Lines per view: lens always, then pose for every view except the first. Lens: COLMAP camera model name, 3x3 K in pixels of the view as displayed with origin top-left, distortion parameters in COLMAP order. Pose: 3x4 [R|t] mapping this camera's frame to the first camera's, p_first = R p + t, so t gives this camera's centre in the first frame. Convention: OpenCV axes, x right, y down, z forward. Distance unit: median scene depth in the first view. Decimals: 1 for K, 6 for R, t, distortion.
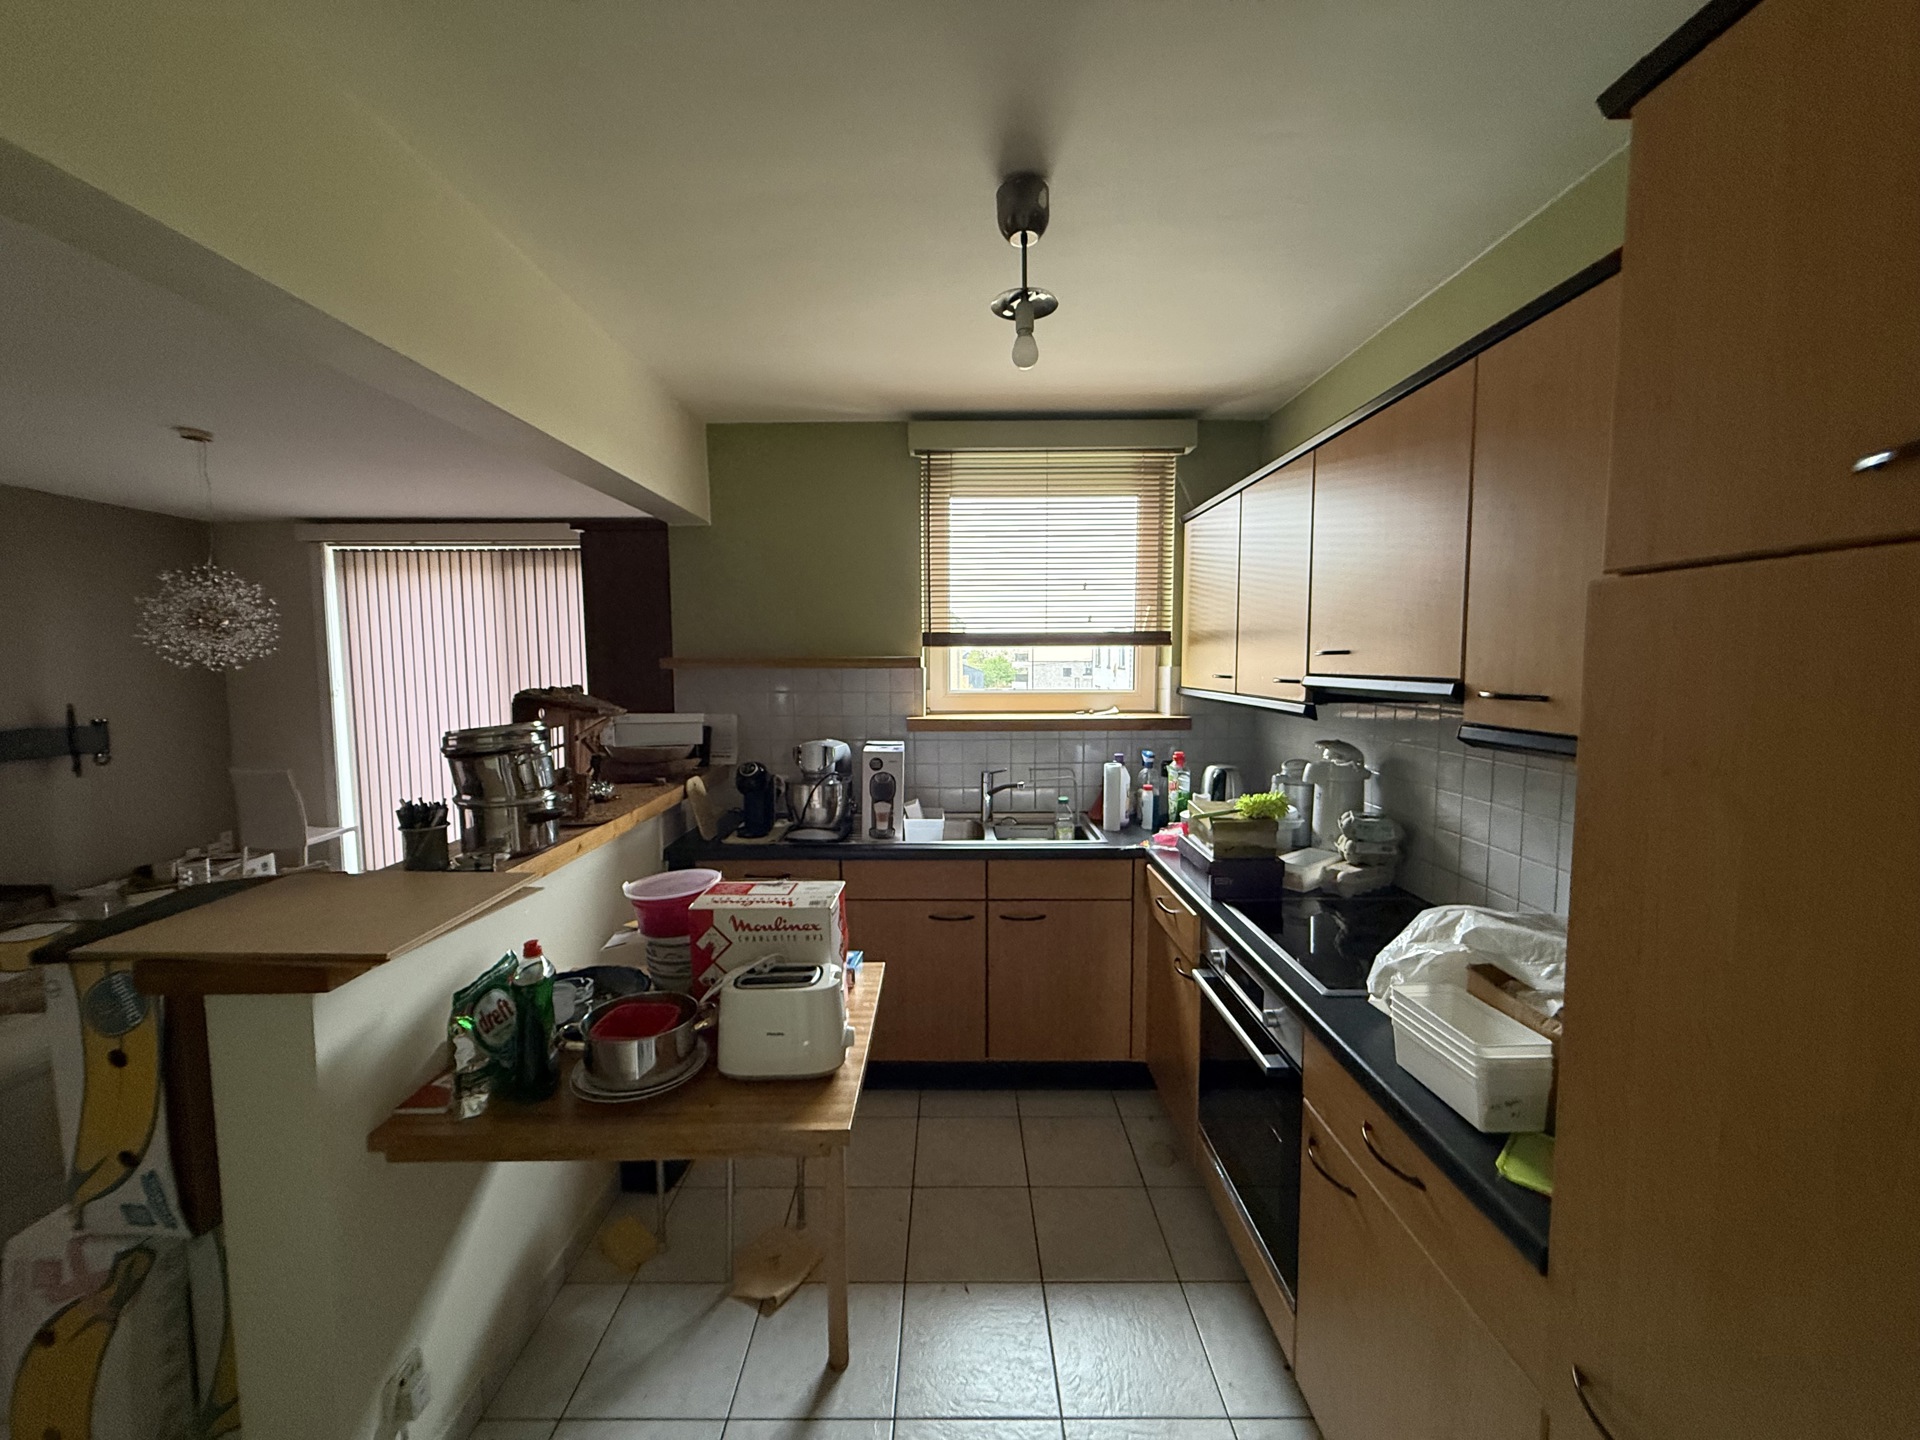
lens RADIAL K [[761.7, 0, 952.2], [0, 761.7, 718.7], [0, 0, 1]] dist [0.000715, -0.000323]
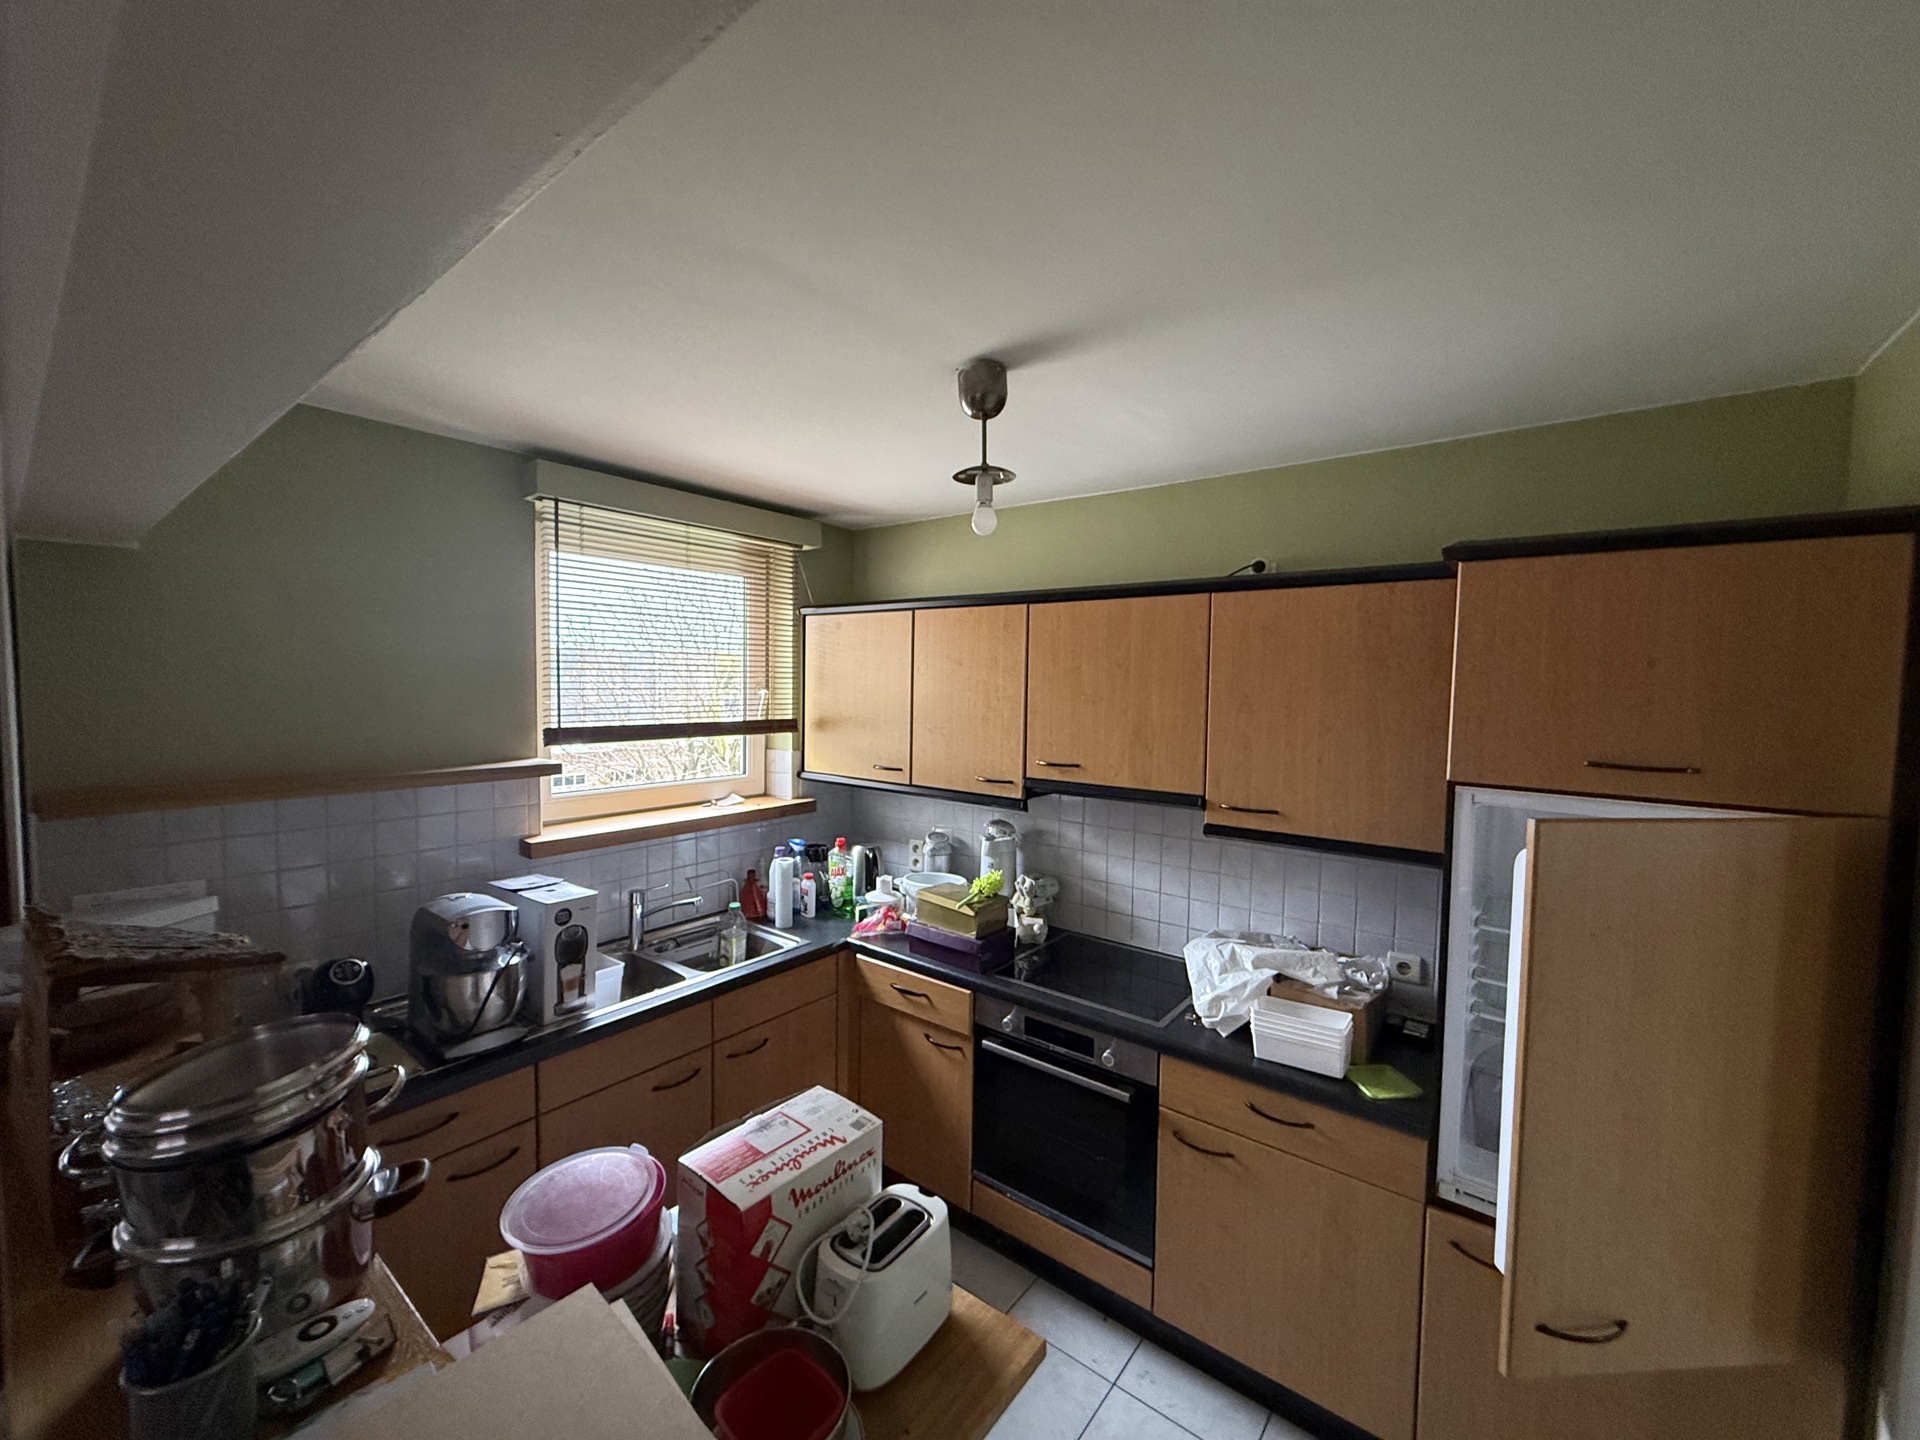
lens RADIAL K [[761.7, 0, 952.2], [0, 761.7, 718.7], [0, 0, 1]] dist [0.000715, -0.000323]
pose [[0.616450, -0.026299, 0.786955, -0.449599], [0.043693, 0.999045, -0.000840, -0.118539], [-0.786181, 0.034903, 0.617010, 0.223259]]
